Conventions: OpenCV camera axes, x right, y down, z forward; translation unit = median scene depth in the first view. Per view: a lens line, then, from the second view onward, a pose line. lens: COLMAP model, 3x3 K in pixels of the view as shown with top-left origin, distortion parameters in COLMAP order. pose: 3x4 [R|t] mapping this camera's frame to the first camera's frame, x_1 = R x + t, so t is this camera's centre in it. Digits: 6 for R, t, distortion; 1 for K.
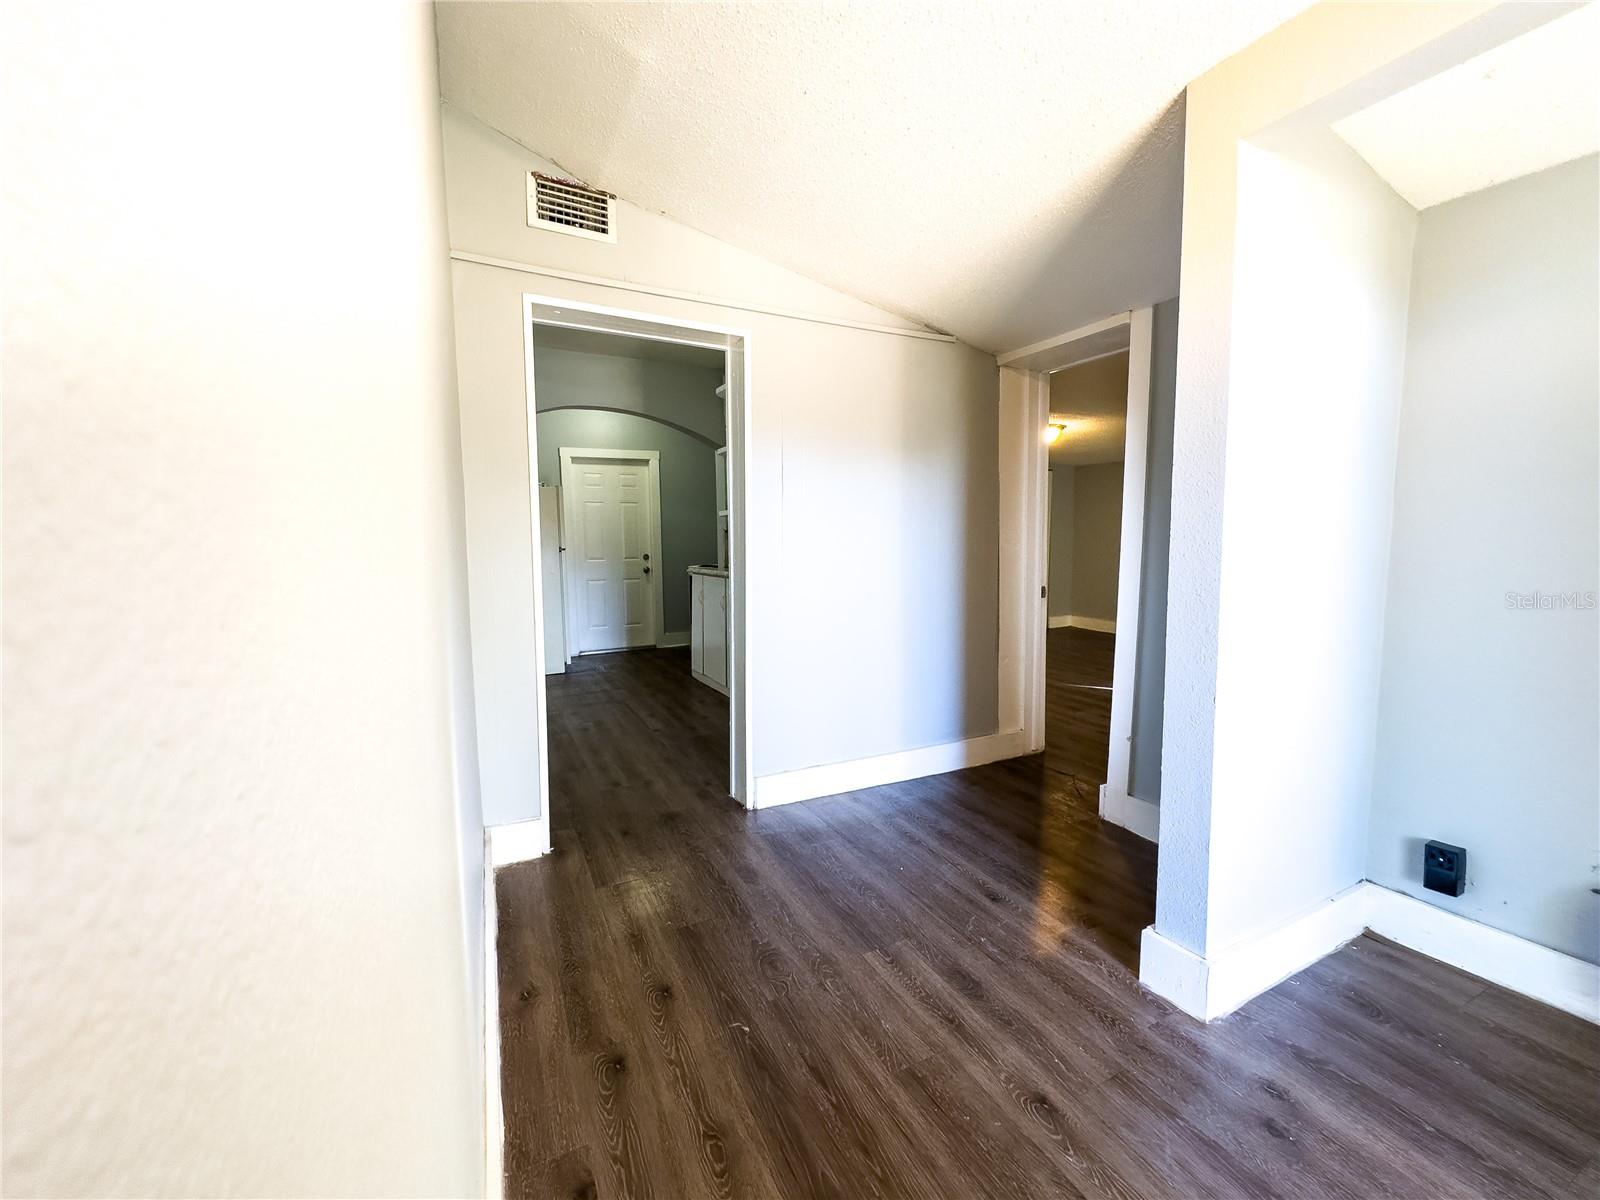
lens RADIAL K [[647.1, 0, 804.7], [0, 647.1, 602.2], [0, 0, 1]] dist [-0.000541, -0.000066]
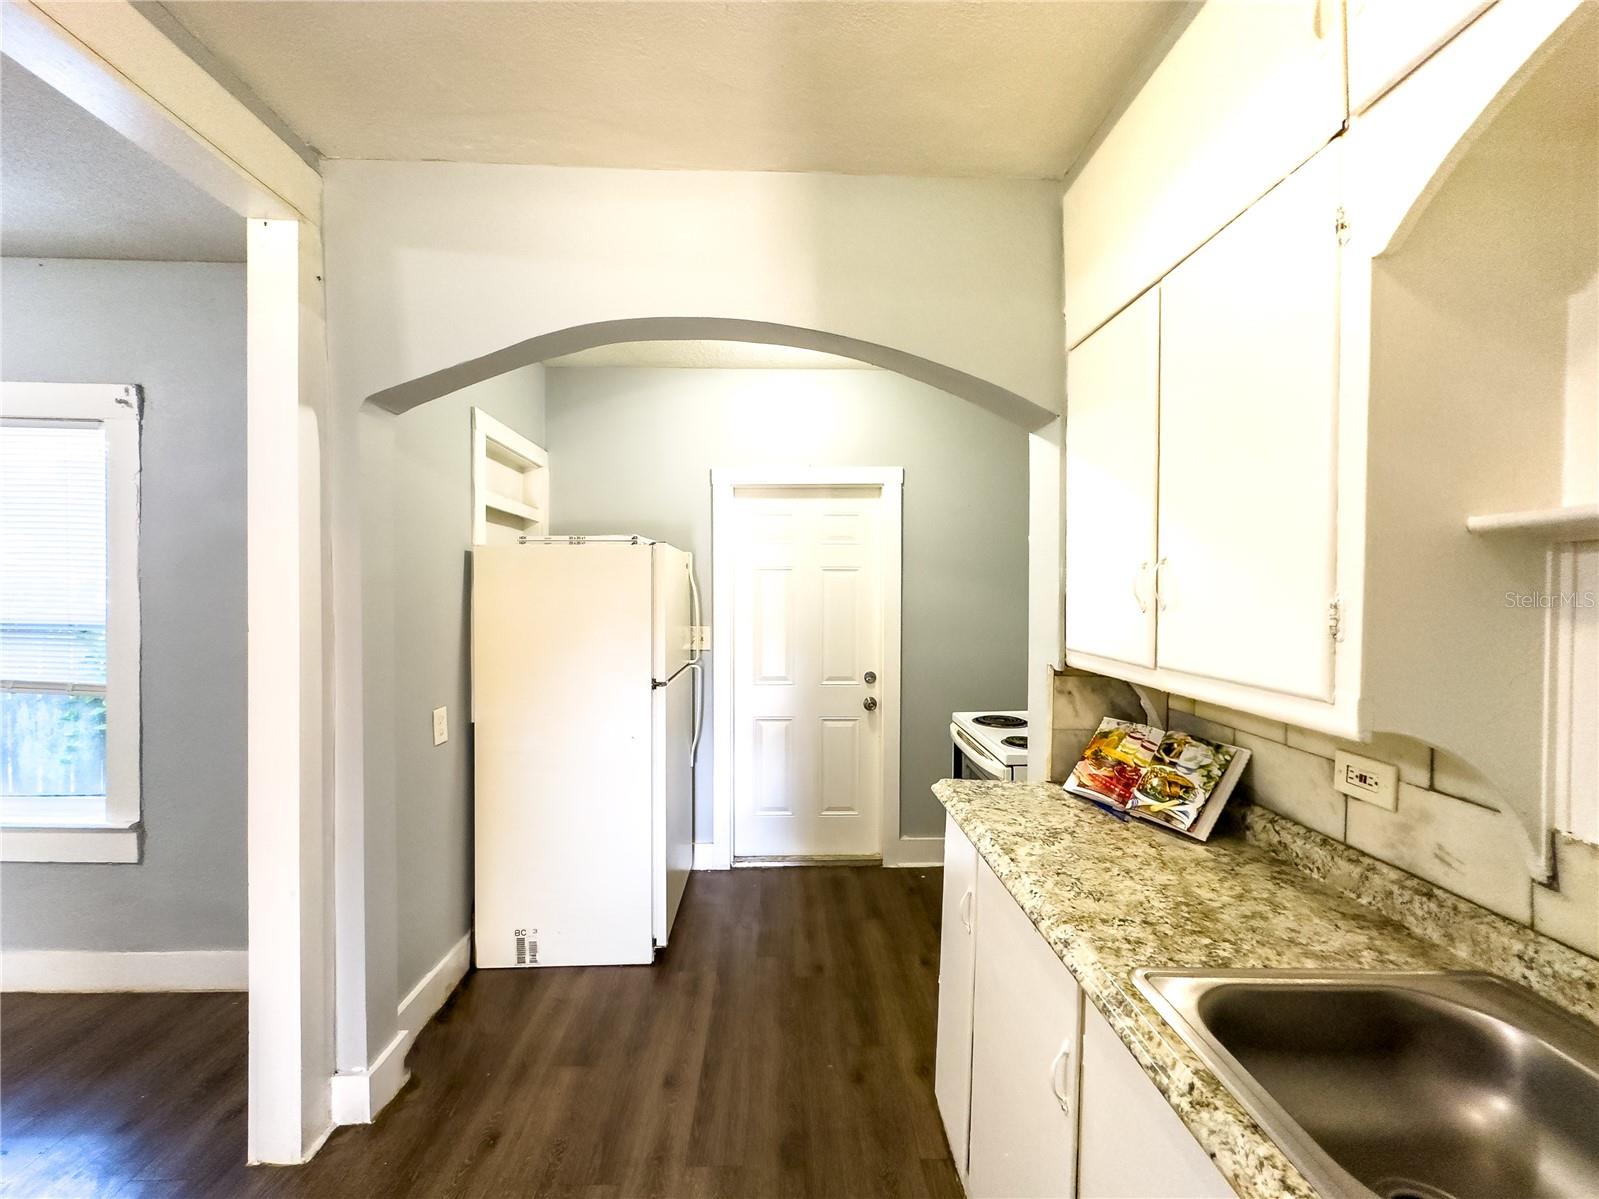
lens RADIAL K [[646.7, 0, 804.2], [0, 646.7, 601.7], [0, 0, 1]] dist [-0.000541, -0.000066]
pose [[0.901394, 0.023034, -0.432386, -0.078073], [-0.052545, 0.997023, -0.056428, -0.099467], [0.429799, 0.073584, 0.899921, 0.535066]]
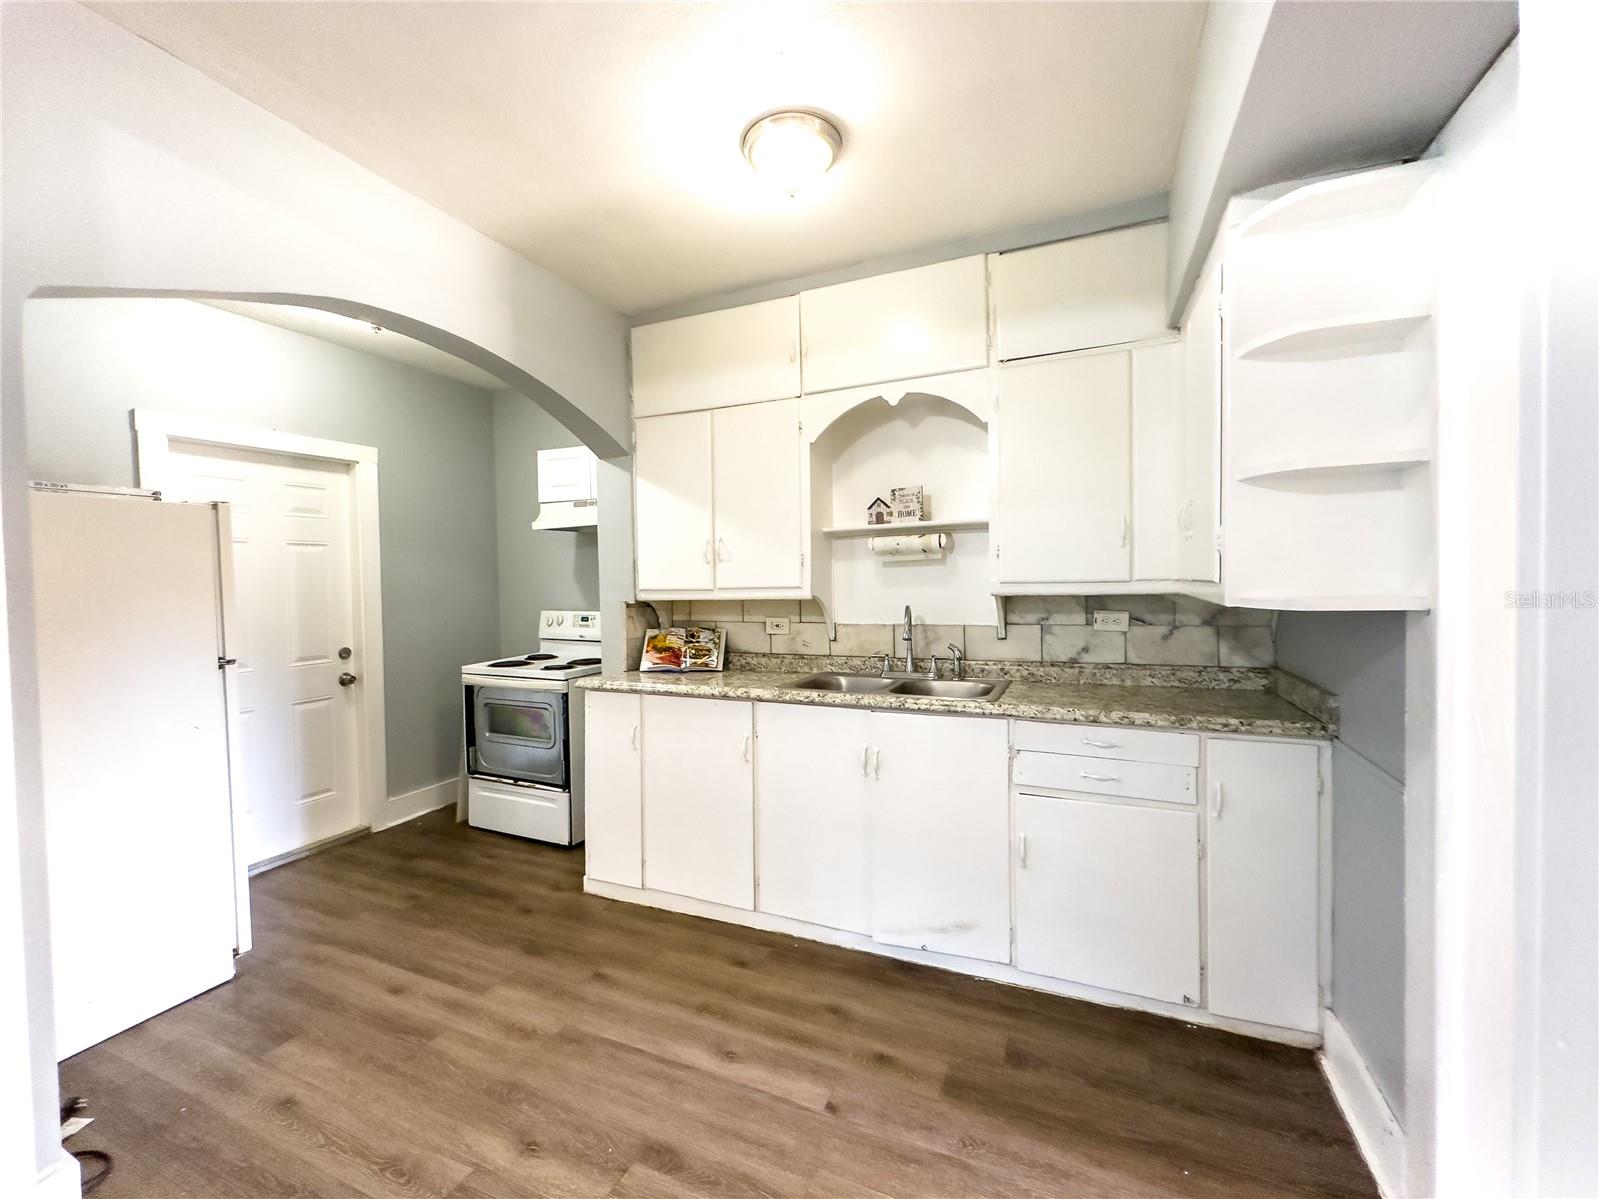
lens RADIAL K [[646.7, 0, 804.2], [0, 646.7, 601.7], [0, 0, 1]] dist [-0.000541, -0.000066]
pose [[0.770479, -0.021332, 0.637108, -0.294839], [0.067078, 0.996604, -0.047752, -0.063086], [-0.633926, 0.079528, 0.769294, 0.394002]]
